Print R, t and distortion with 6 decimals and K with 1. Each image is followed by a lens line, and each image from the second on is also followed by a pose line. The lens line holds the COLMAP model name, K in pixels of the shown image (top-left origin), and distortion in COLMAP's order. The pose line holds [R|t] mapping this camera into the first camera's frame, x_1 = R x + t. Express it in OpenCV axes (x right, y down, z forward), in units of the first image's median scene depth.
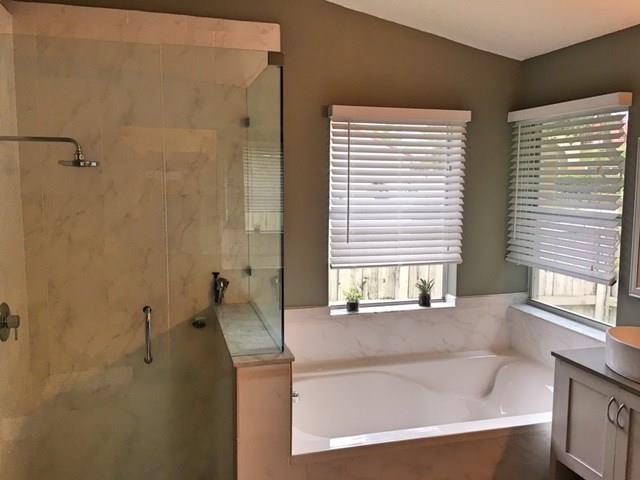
lens RADIAL K [[541.0, 0, 318.3], [0, 541.0, 236.6], [0, 0, 1]] dist [0.080041, -0.106892]
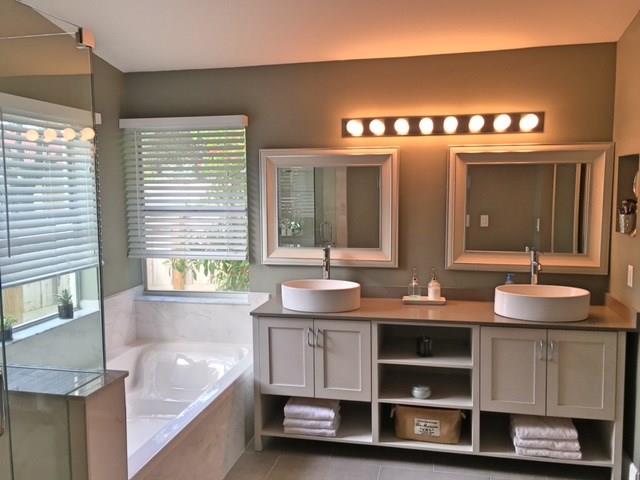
lens RADIAL K [[541.0, 0, 318.3], [0, 541.0, 236.6], [0, 0, 1]] dist [0.080041, -0.106892]
pose [[0.470954, -0.091728, 0.877376, -0.427994], [0.108325, 0.993066, 0.045677, -0.006078], [-0.875482, 0.073530, 0.477624, 0.169219]]
